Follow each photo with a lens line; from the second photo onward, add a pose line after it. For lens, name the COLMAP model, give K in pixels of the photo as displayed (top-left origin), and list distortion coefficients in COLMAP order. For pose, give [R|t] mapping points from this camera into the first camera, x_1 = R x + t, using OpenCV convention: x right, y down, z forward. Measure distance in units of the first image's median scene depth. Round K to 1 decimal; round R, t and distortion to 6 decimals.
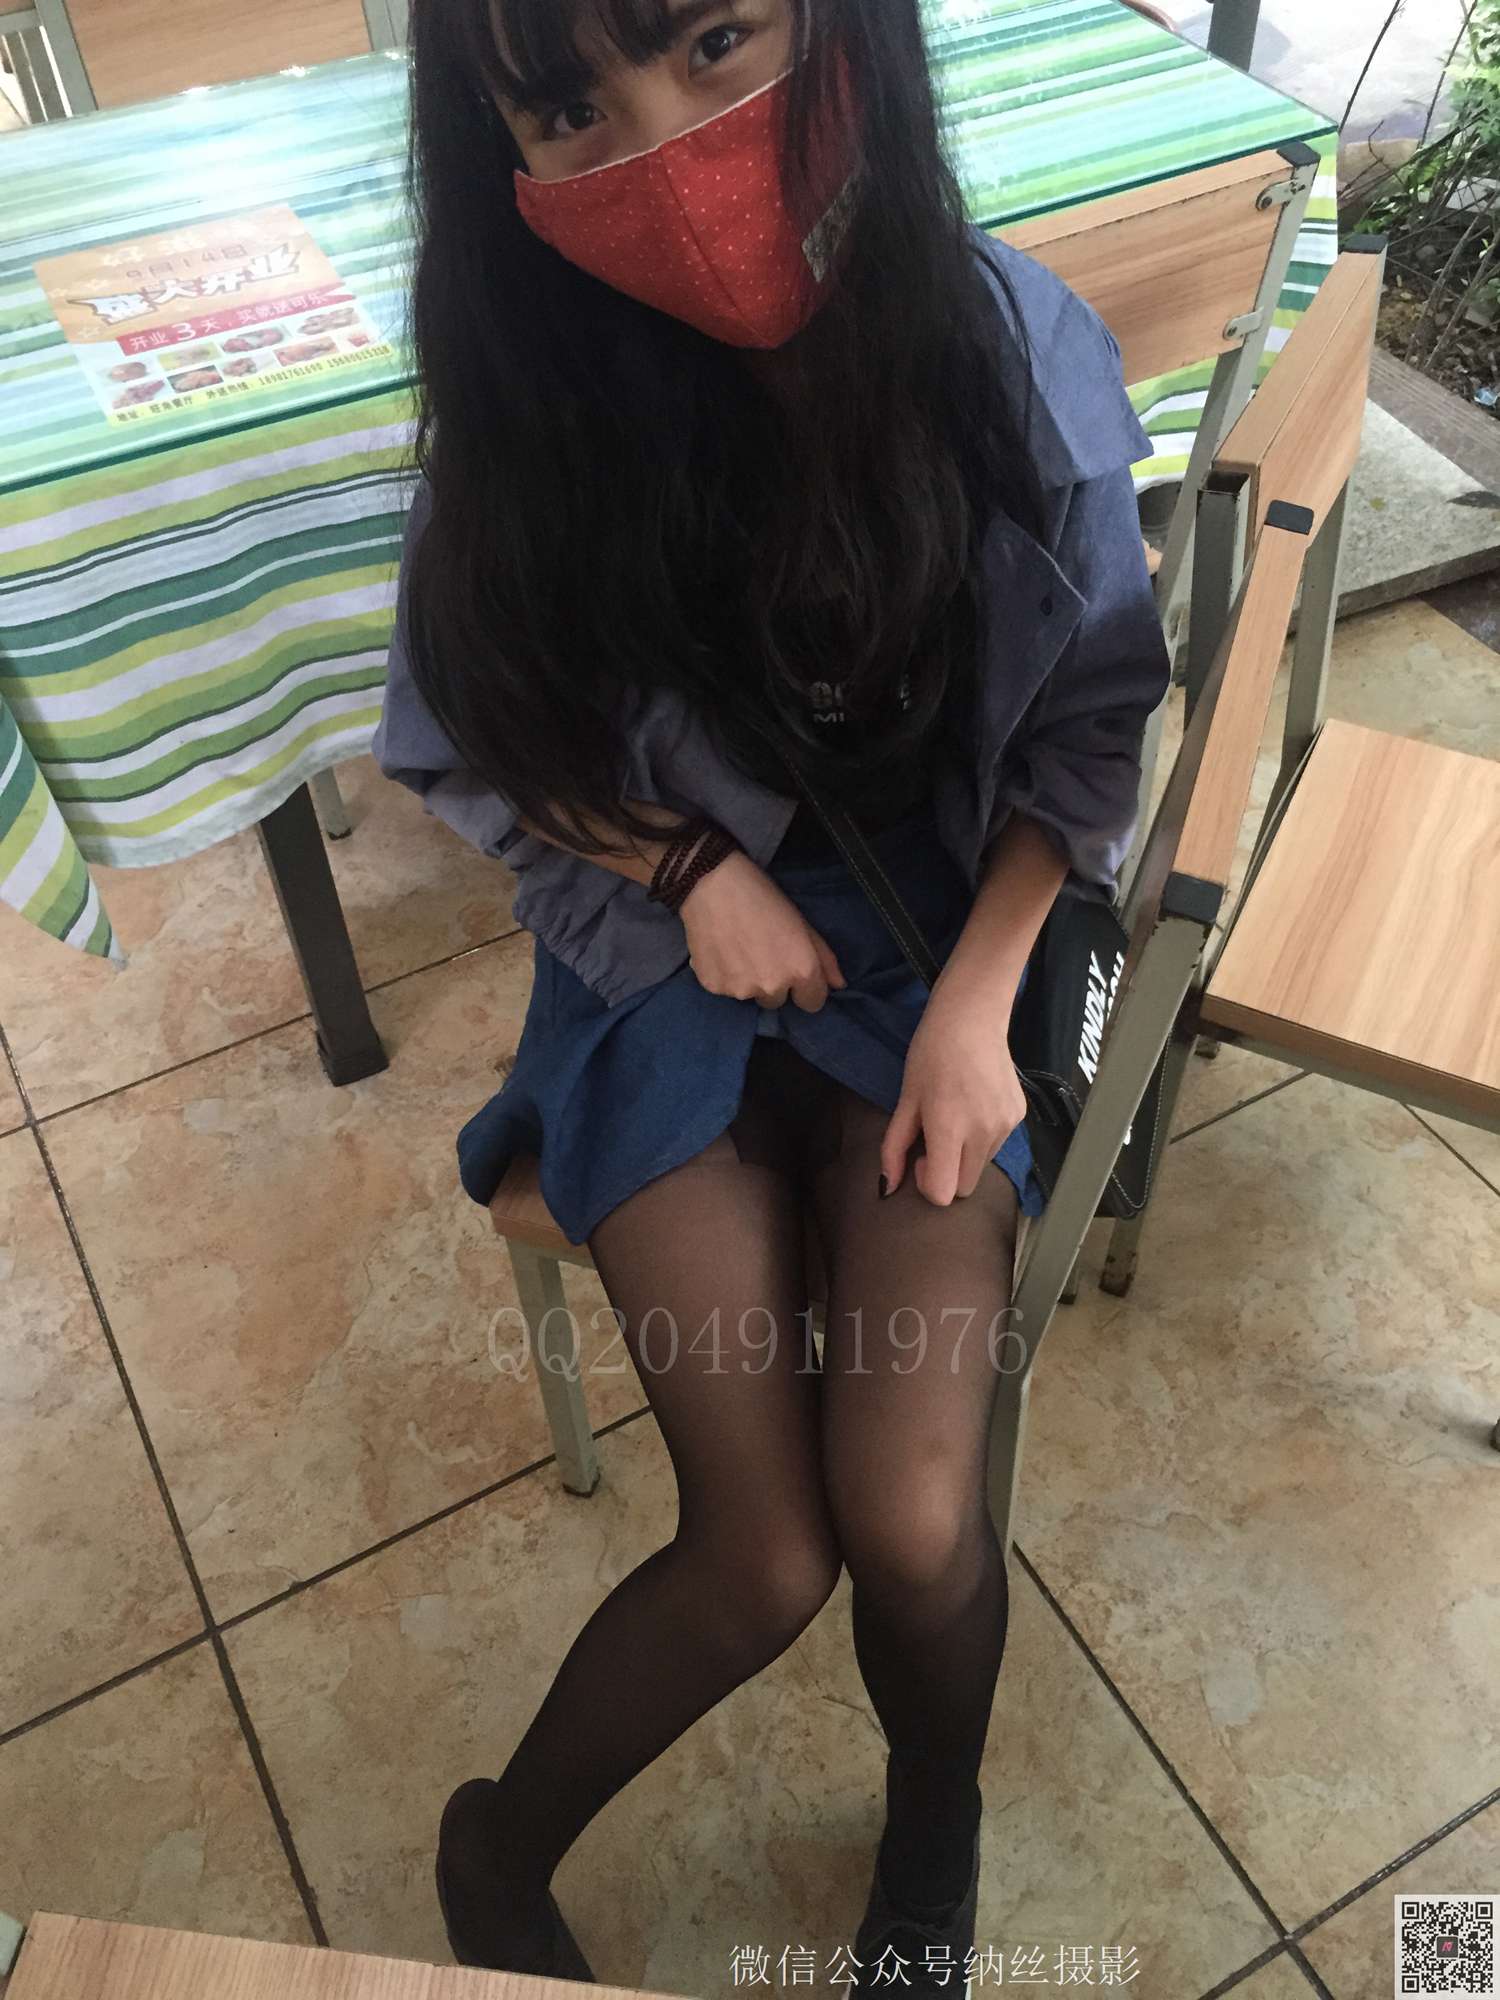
lens RADIAL K [[1716.1, 0, 765.1], [0, 1716.1, 1005.3], [0, 0, 1]] dist [0.068986, -0.094893]
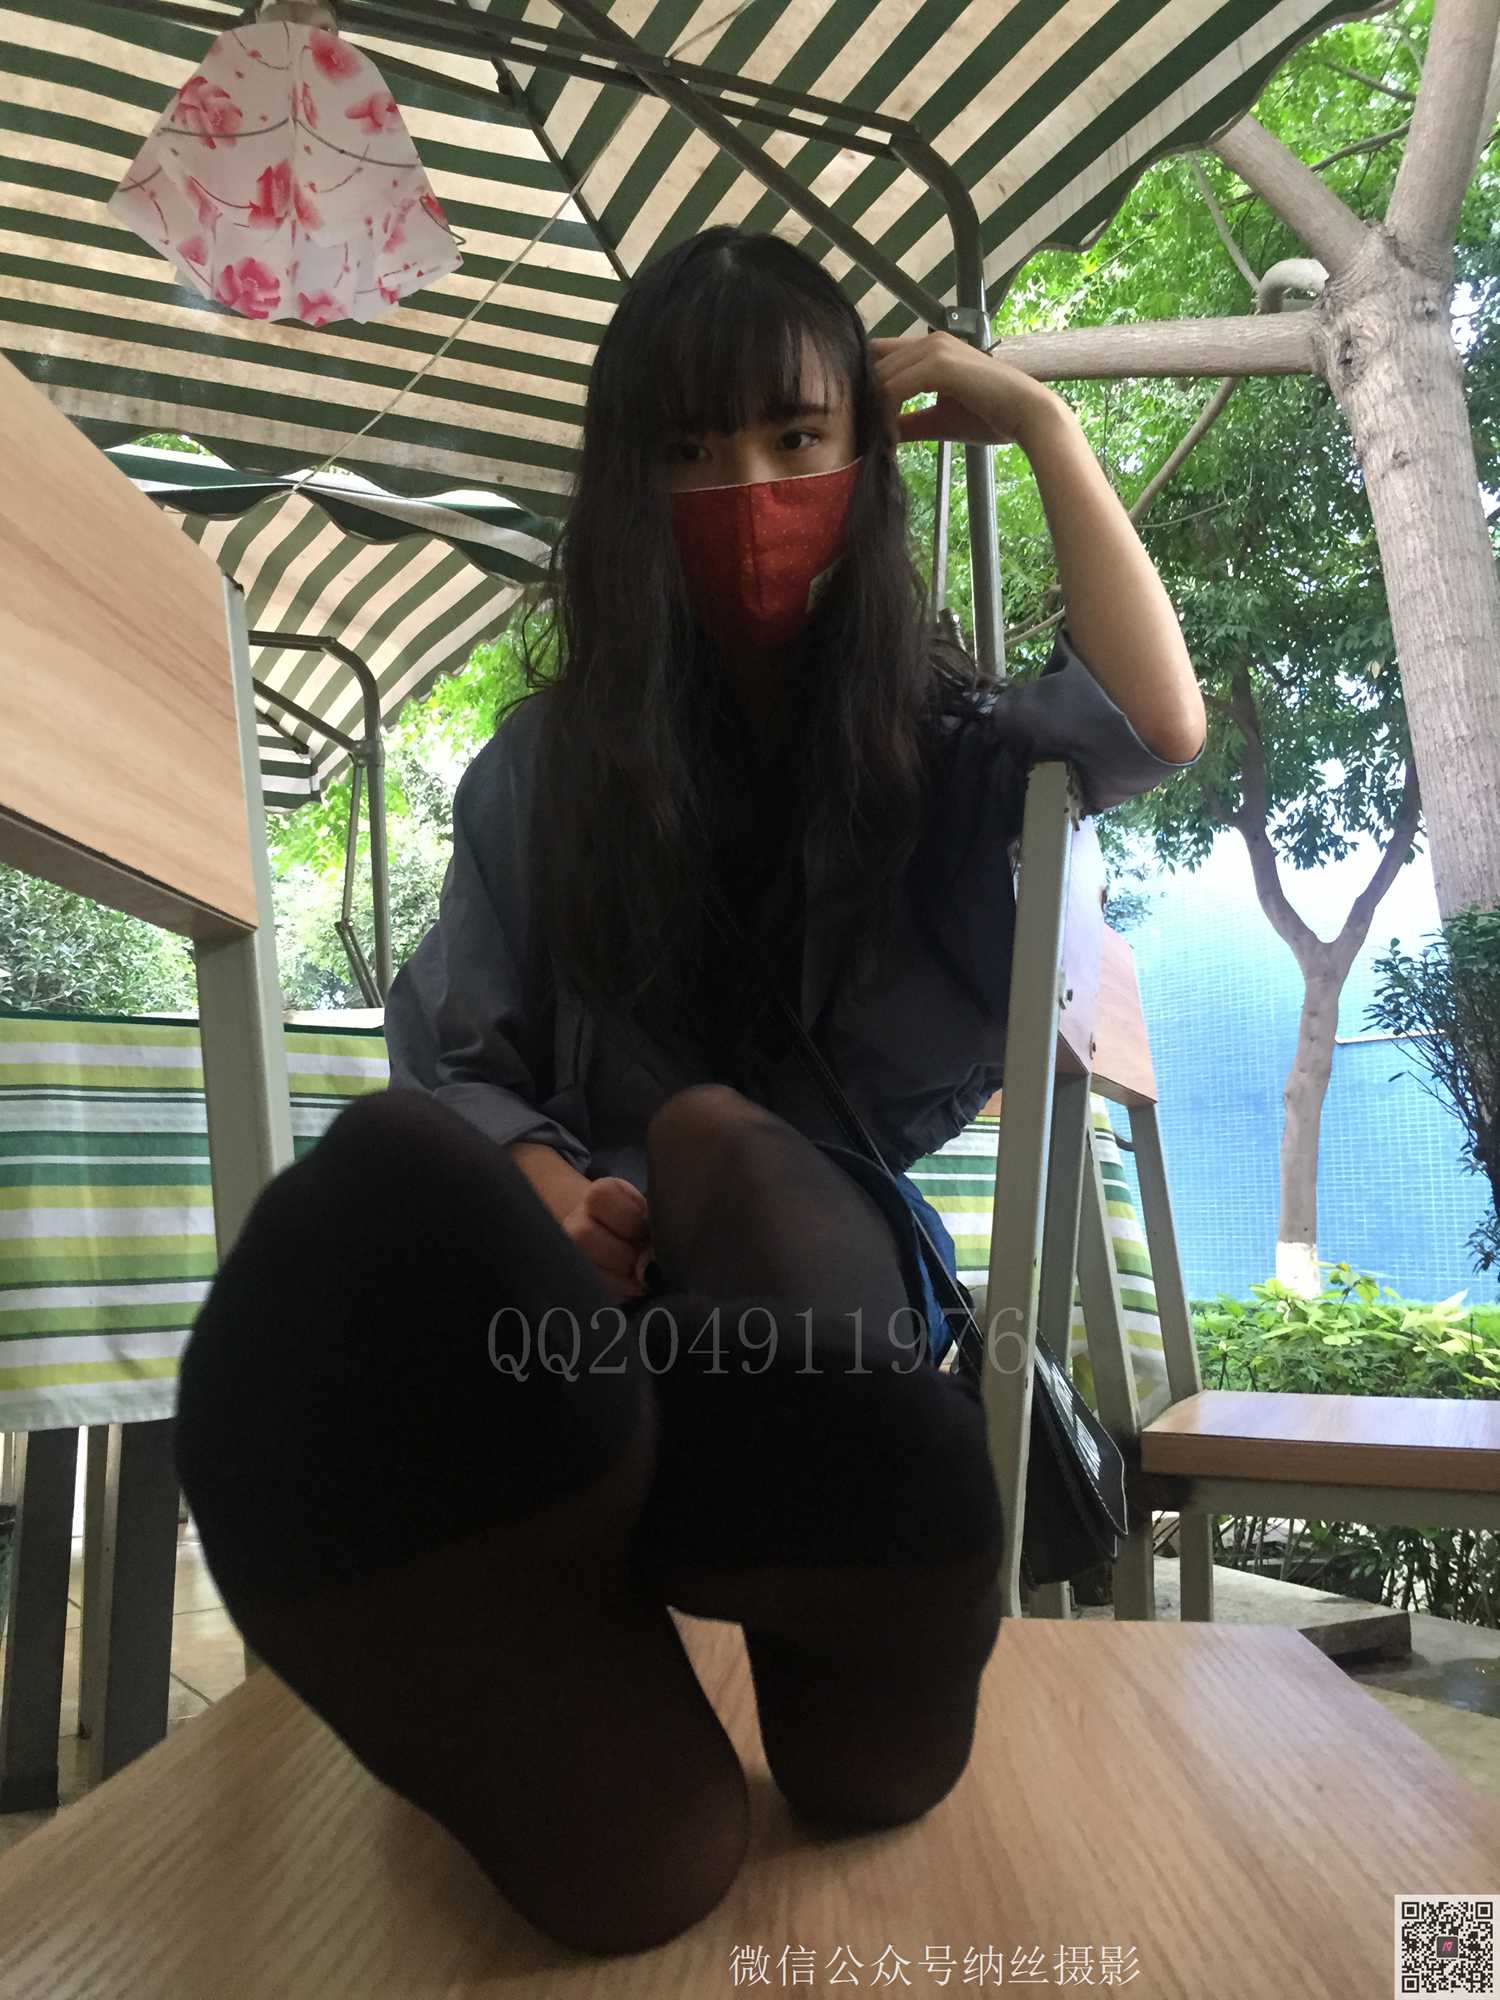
lens RADIAL K [[1716.1, 0, 765.0], [0, 1716.1, 1004.1], [0, 0, 1]] dist [0.068986, -0.094893]
pose [[0.996786, 0.024195, 0.076375, -0.024934], [0.050318, 0.552759, -0.831820, 0.546088], [-0.062343, 0.832990, 0.549765, 0.248341]]
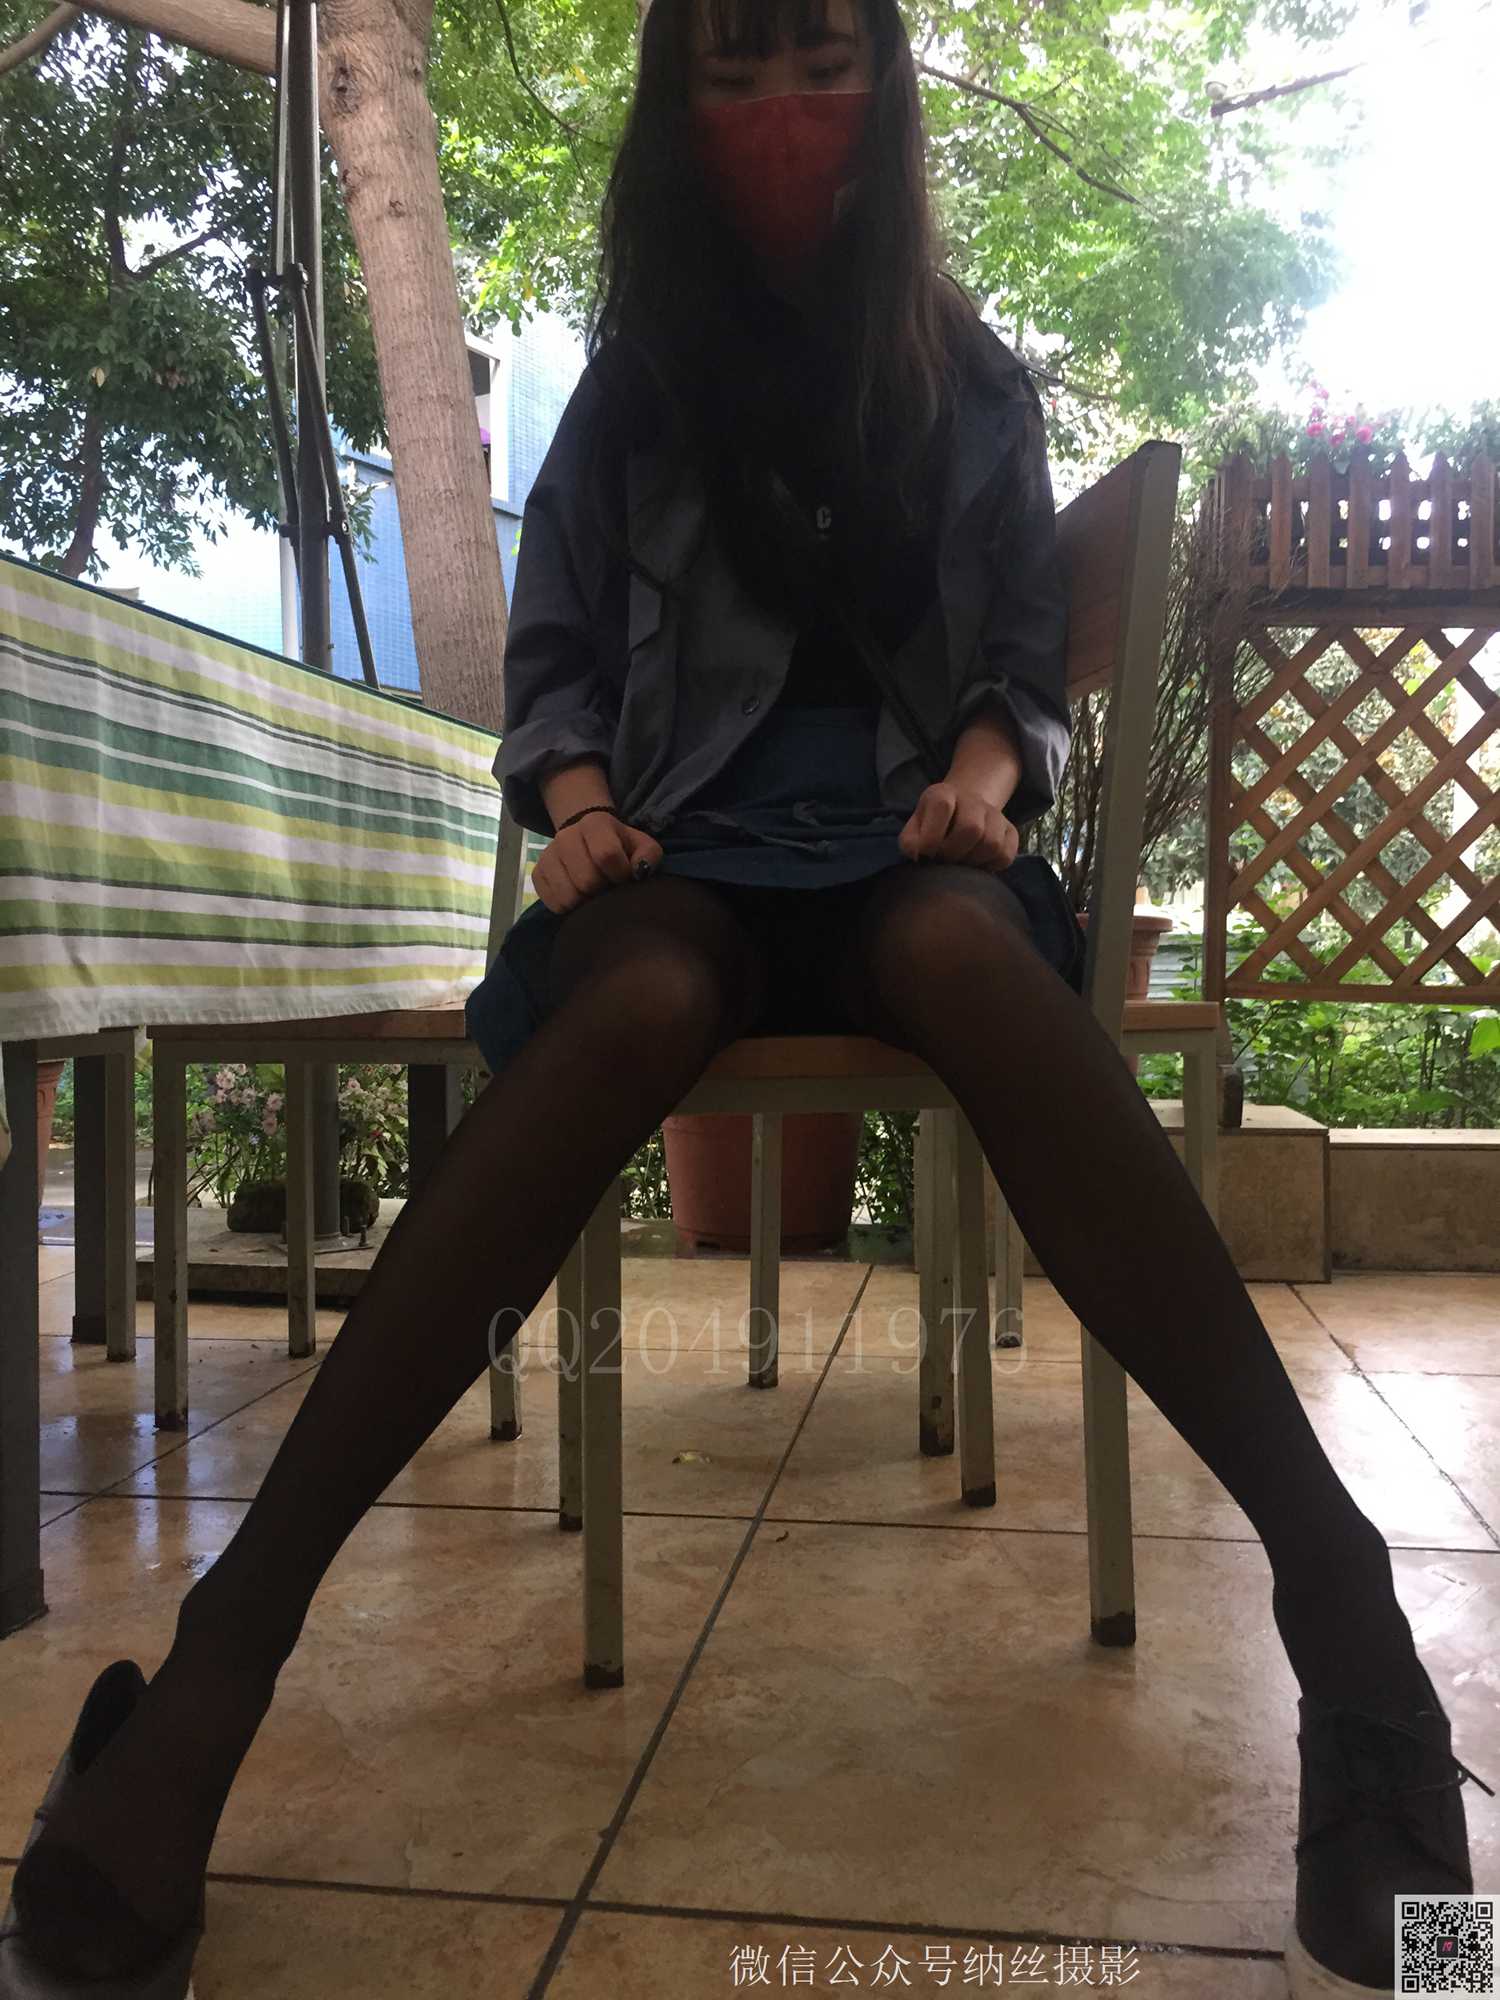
lens RADIAL K [[1716.1, 0, 762.5], [0, 1716.1, 998.8], [0, 0, 1]] dist [0.068986, -0.094893]
pose [[0.612905, 0.002268, 0.790153, -0.723805], [0.589017, 0.665255, -0.458797, 0.441859], [-0.526694, 0.746612, 0.406403, 0.443199]]
